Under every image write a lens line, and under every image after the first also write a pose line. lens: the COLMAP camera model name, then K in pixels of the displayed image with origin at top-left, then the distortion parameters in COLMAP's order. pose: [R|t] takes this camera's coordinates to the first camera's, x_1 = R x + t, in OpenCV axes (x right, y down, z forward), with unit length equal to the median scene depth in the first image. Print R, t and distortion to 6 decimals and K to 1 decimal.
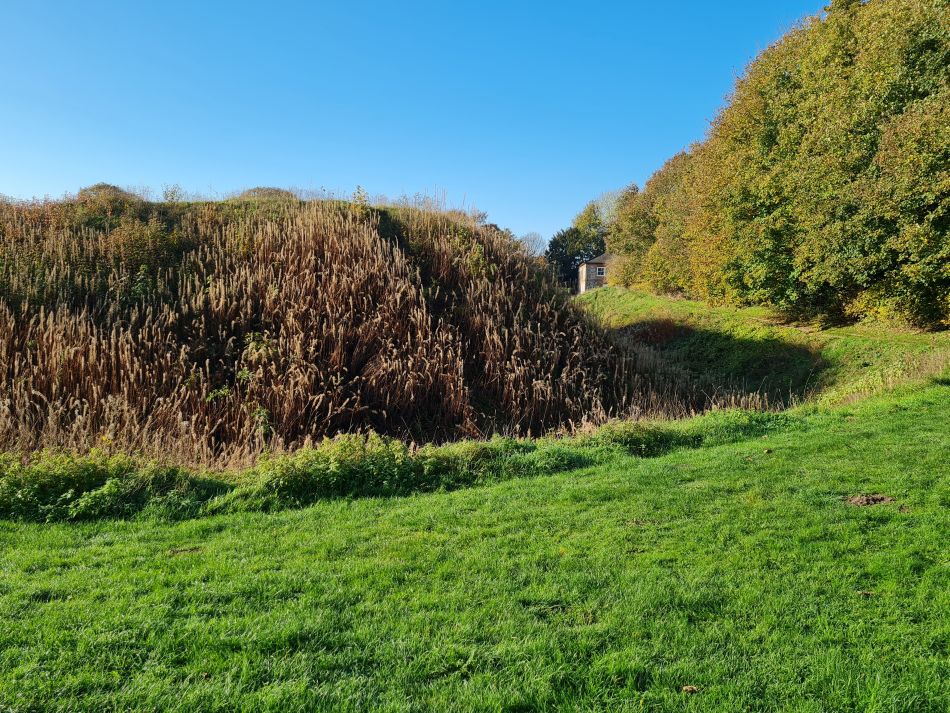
lens RADIAL K [[731.2, 0, 474.6], [0, 731.2, 356.3], [0, 0, 1]] dist [0.058779, -0.024728]
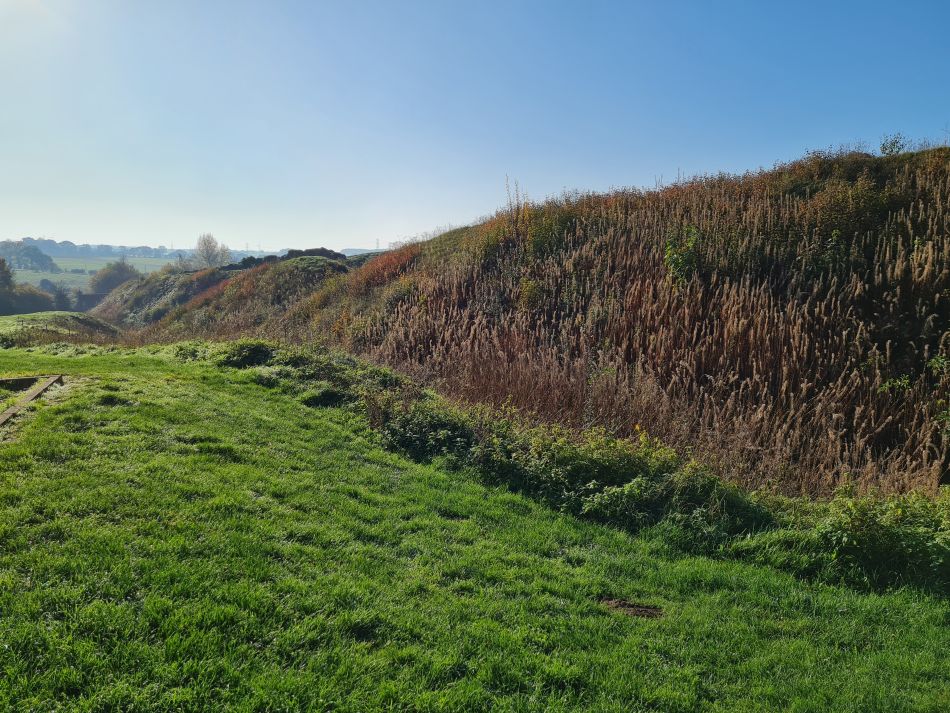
lens RADIAL K [[731.2, 0, 476.9], [0, 731.2, 357.5], [0, 0, 1]] dist [0.058779, -0.024728]
pose [[0.597512, 0.084256, -0.797421, 0.018972], [-0.054409, 0.996432, 0.064515, -0.004795], [0.800012, 0.004839, 0.599965, 0.125675]]
